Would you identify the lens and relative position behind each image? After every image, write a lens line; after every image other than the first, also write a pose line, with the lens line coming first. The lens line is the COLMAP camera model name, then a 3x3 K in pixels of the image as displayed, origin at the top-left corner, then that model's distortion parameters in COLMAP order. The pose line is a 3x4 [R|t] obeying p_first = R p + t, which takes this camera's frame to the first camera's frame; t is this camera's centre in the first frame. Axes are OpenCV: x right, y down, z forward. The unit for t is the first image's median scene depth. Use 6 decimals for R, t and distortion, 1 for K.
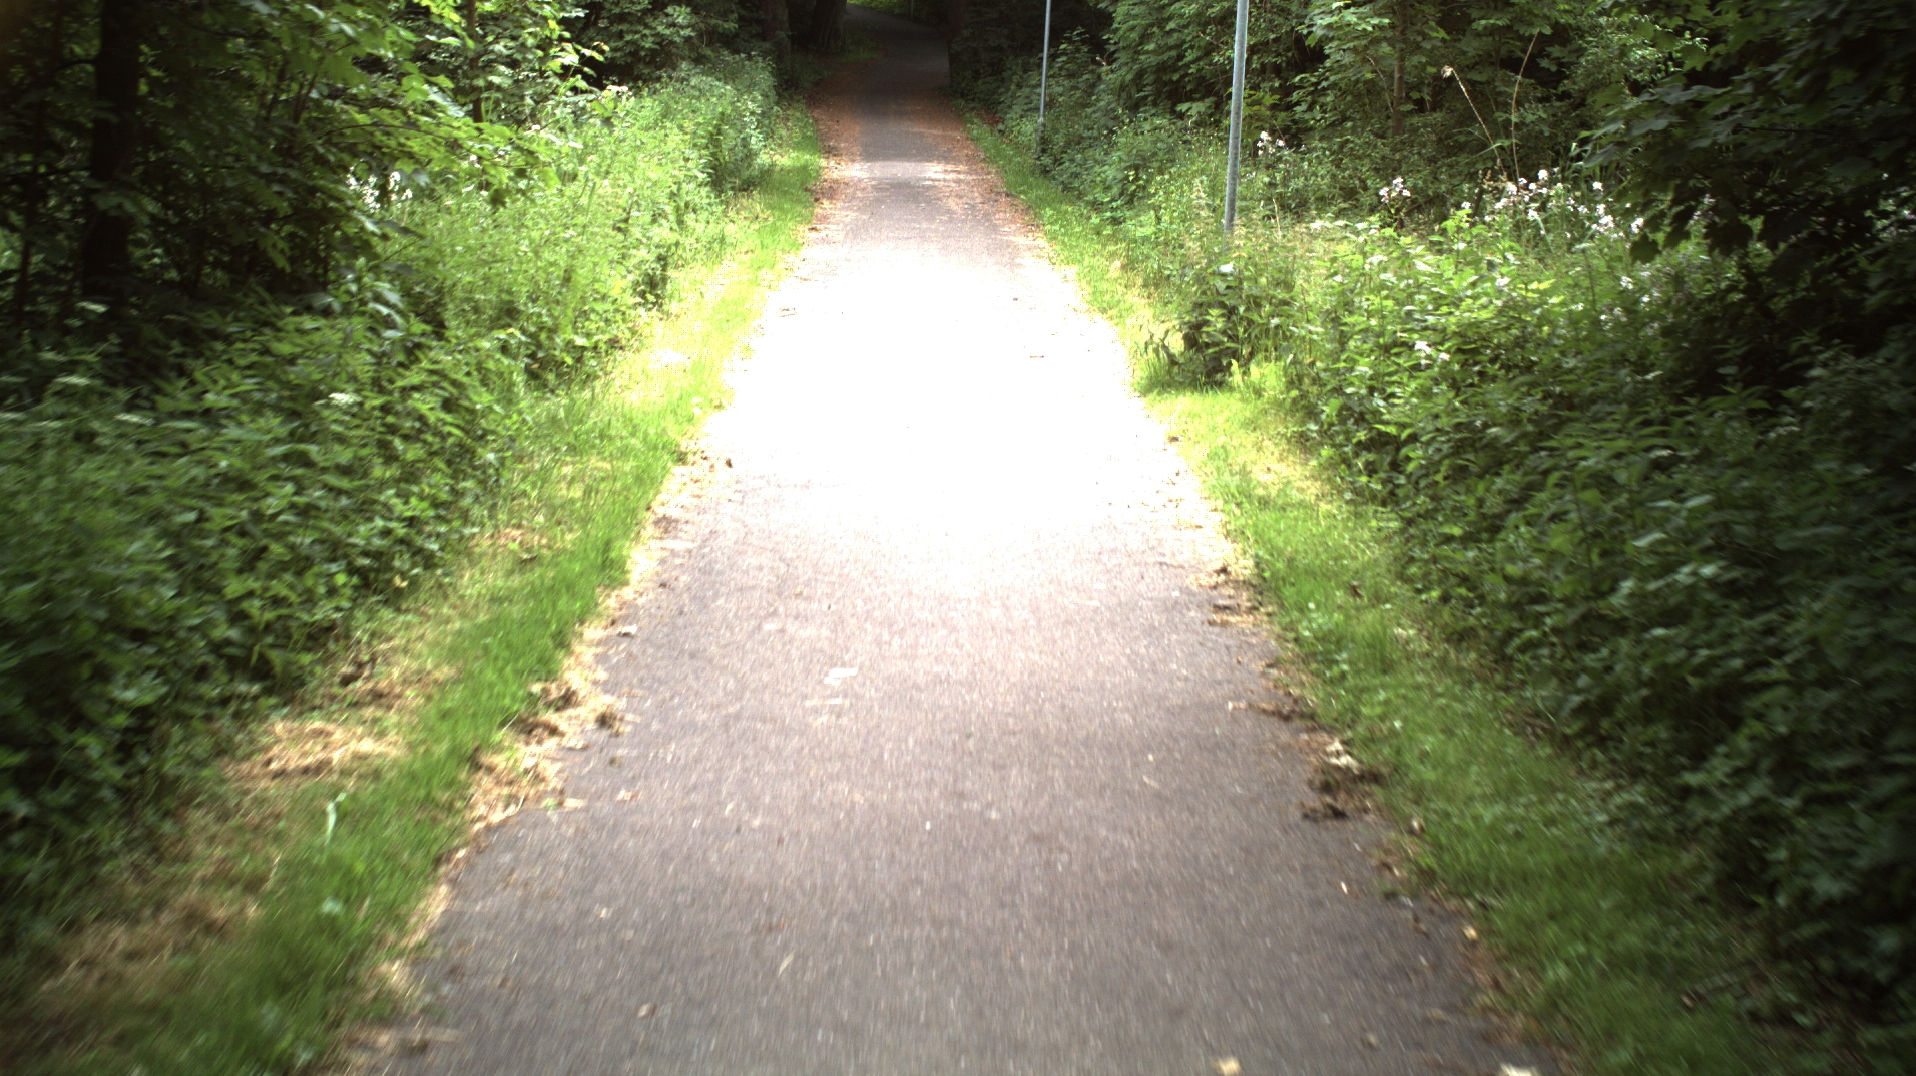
lens RADIAL K [[2862.0, 0, 958.0], [0, 2862.0, 538.0], [0, 0, 1]] dist [-0.274083, 0.087558]
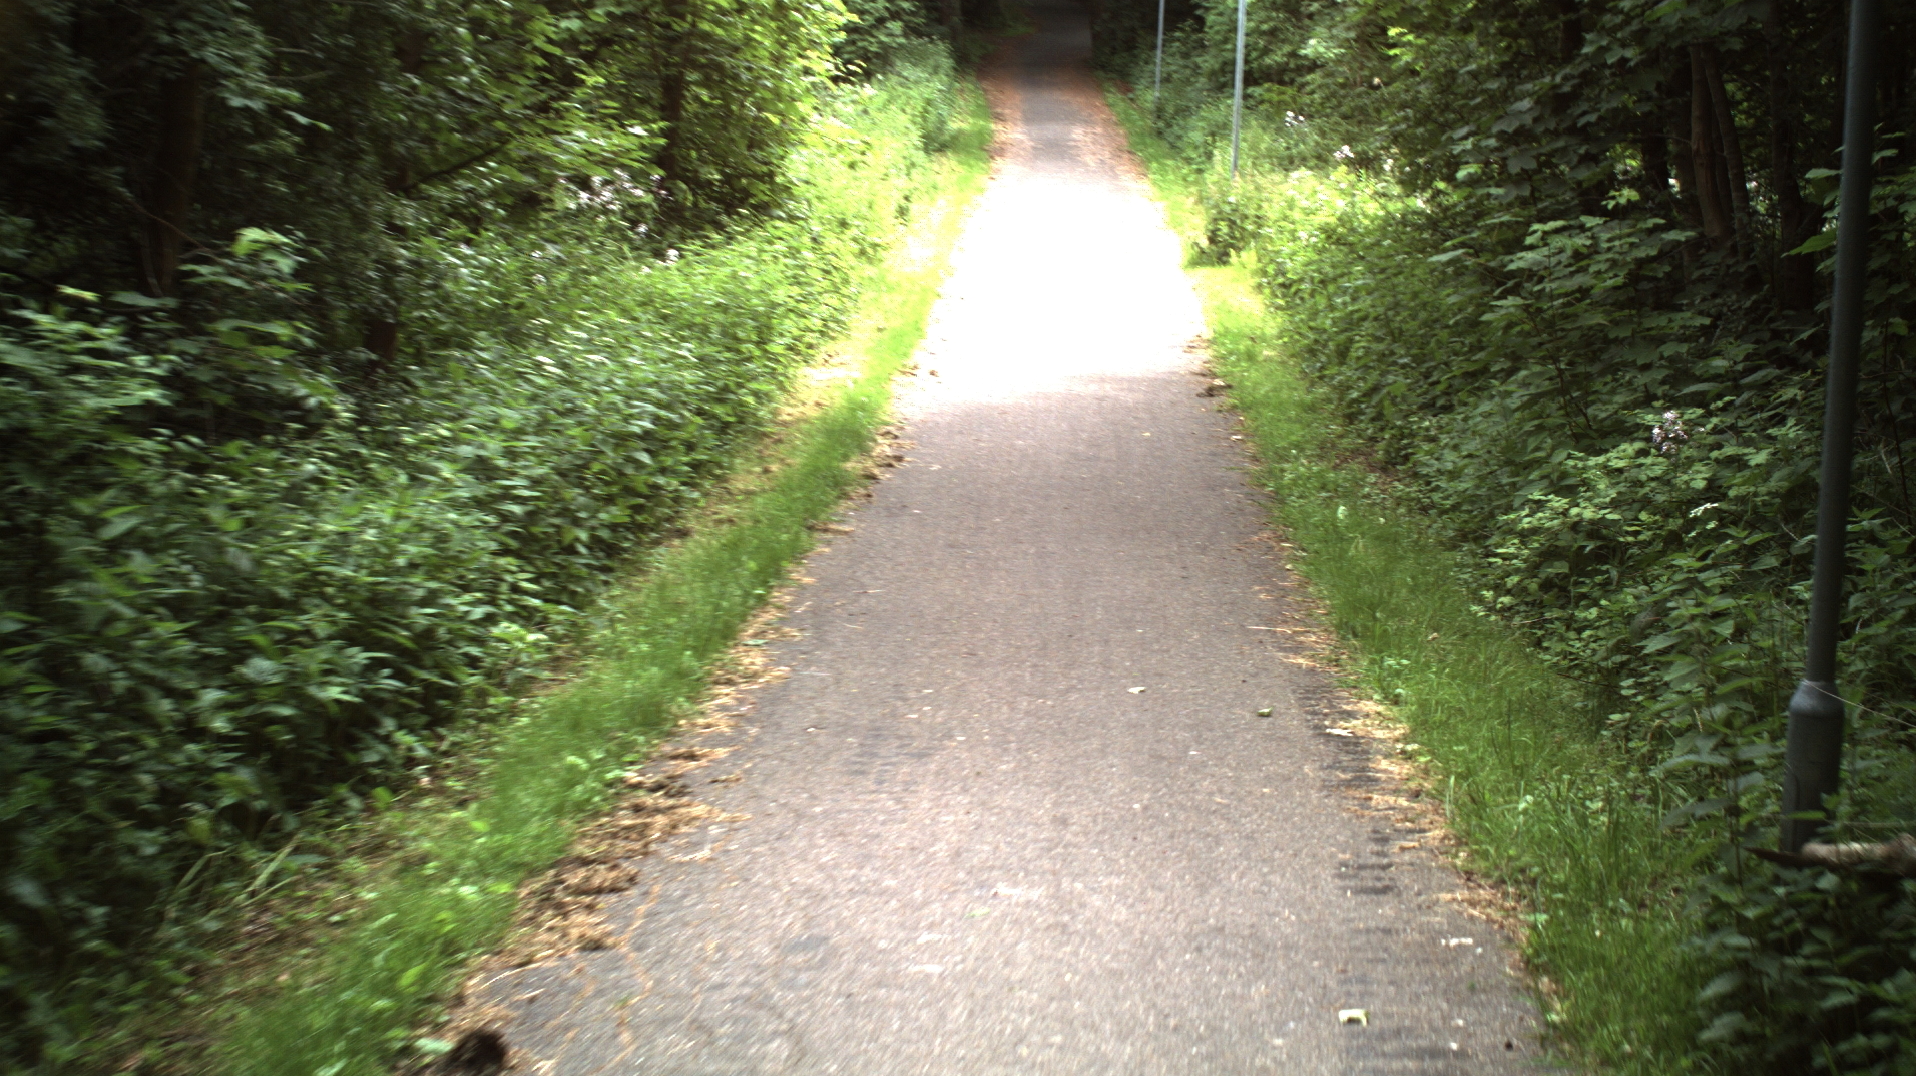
lens RADIAL K [[2862.0, 0, 958.0], [0, 2862.0, 538.0], [0, 0, 1]] dist [-0.274083, 0.087558]
pose [[0.998506, -0.002731, -0.054566, 0.020314], [0.003762, 0.999816, 0.018790, 0.087822], [0.054504, -0.018968, 0.998333, -0.835358]]
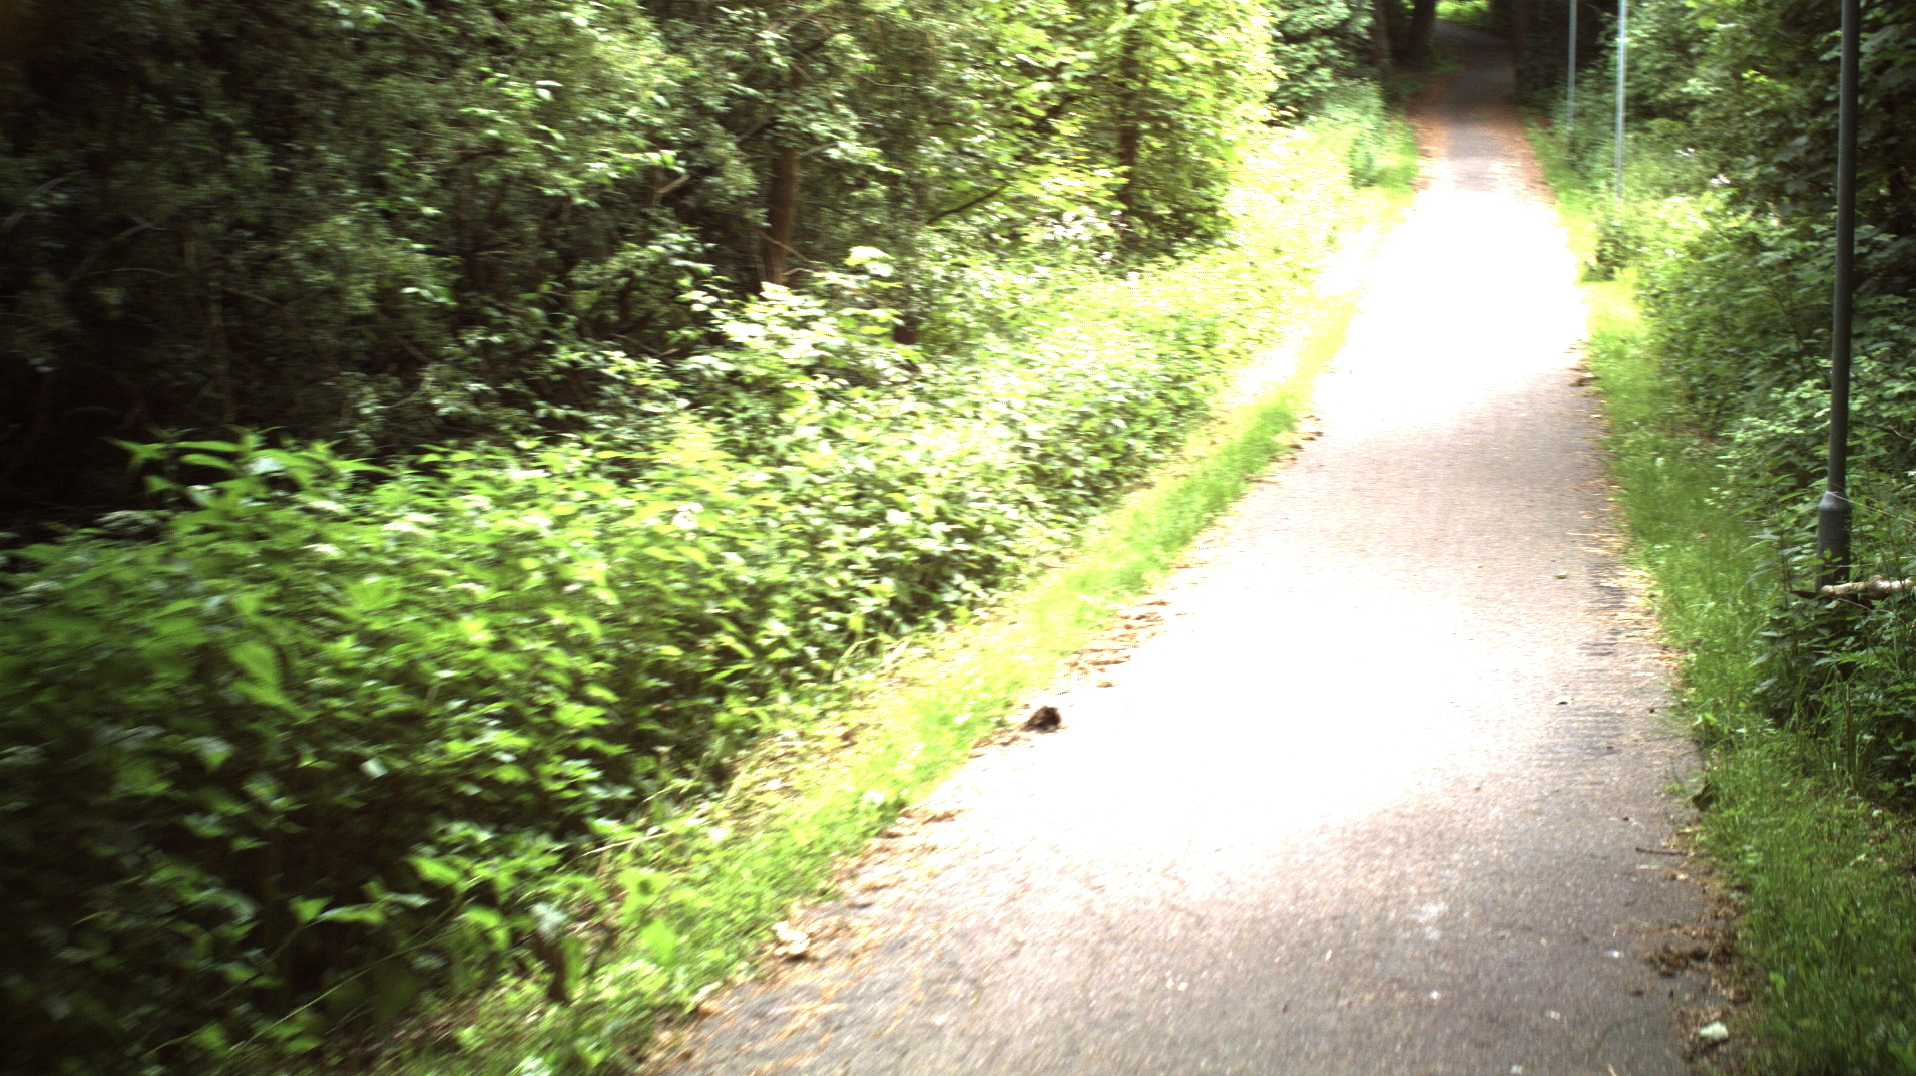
lens RADIAL K [[2862.0, 0, 958.0], [0, 2862.0, 538.0], [0, 0, 1]] dist [-0.274083, 0.087558]
pose [[0.977566, -0.015059, -0.210091, 0.055106], [0.016250, 0.999860, 0.003945, 0.120155], [0.210002, -0.007271, 0.977674, -1.114026]]
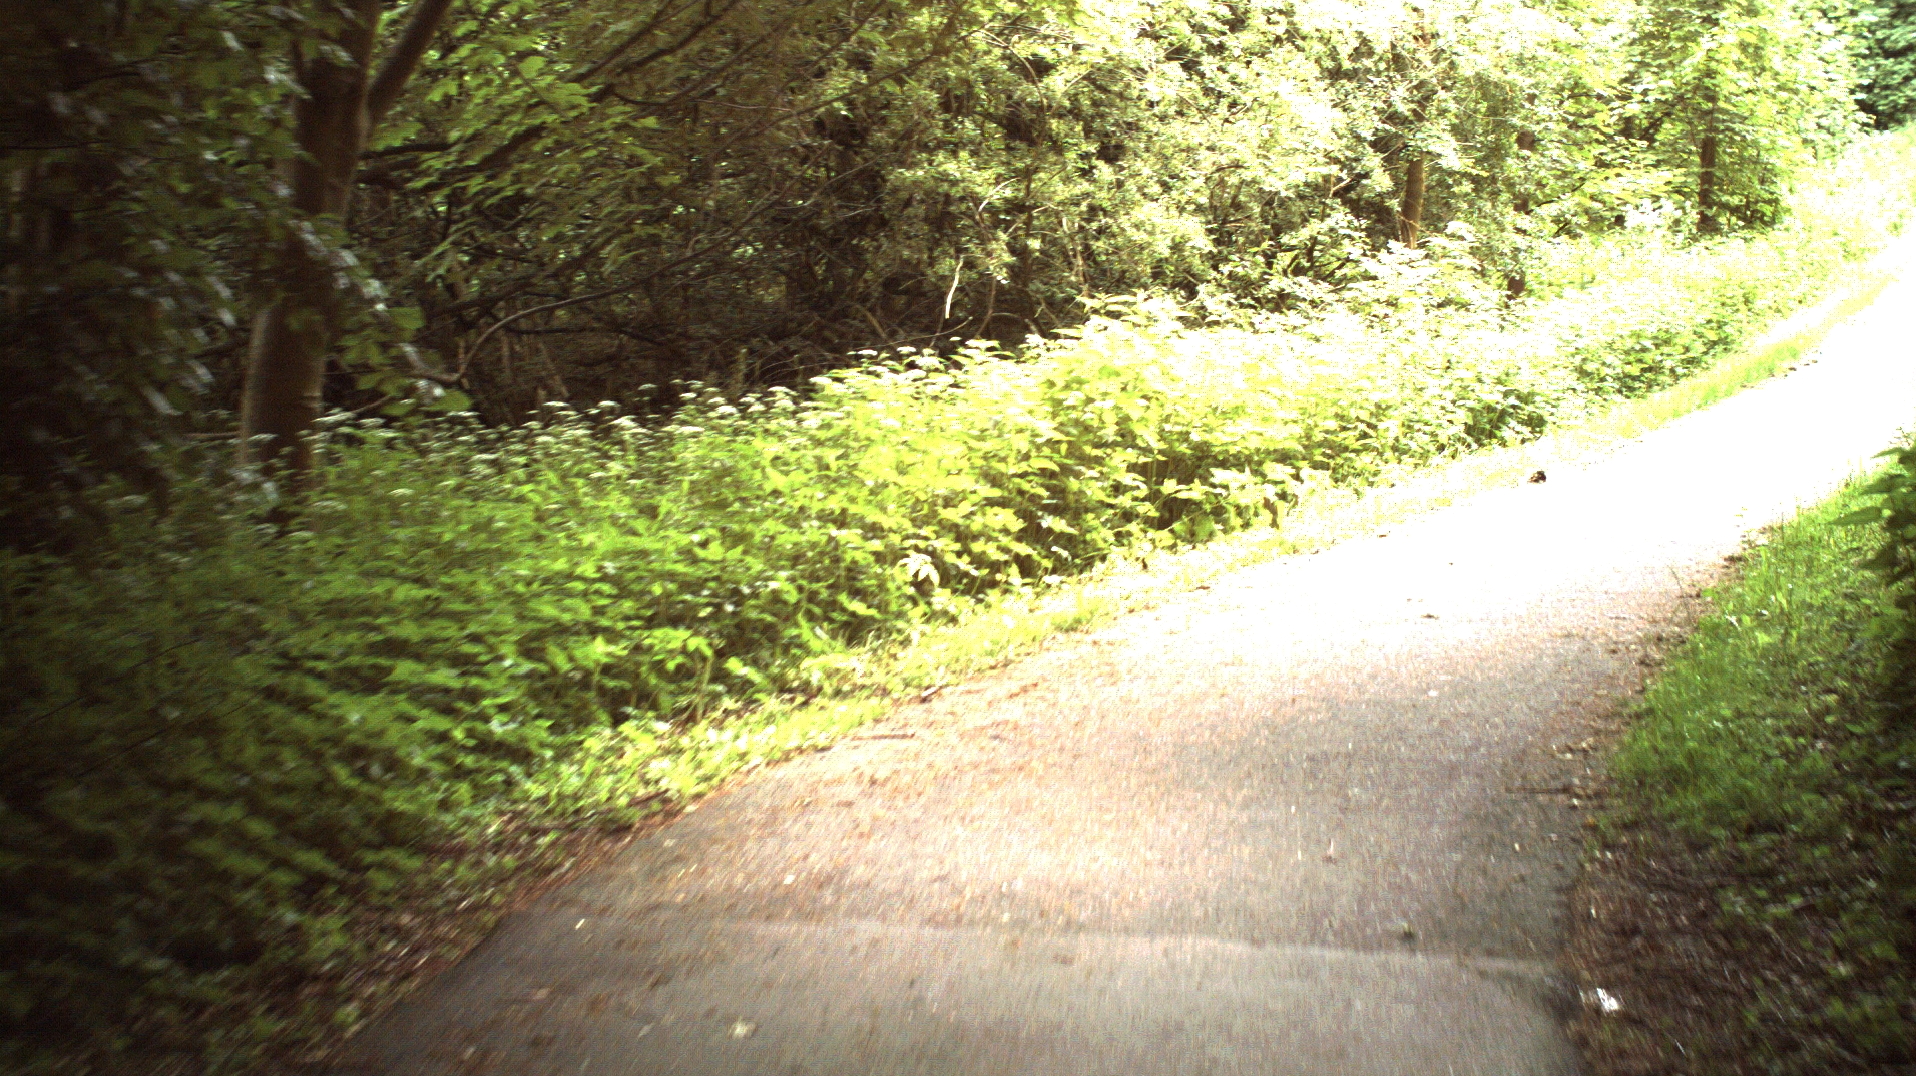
lens RADIAL K [[2862.0, 0, 958.0], [0, 2862.0, 538.0], [0, 0, 1]] dist [-0.274083, 0.087558]
pose [[0.897069, -0.005081, -0.441861, 0.244889], [0.006669, 0.999976, 0.002041, 0.187394], [0.441840, -0.004777, 0.897081, -1.645523]]
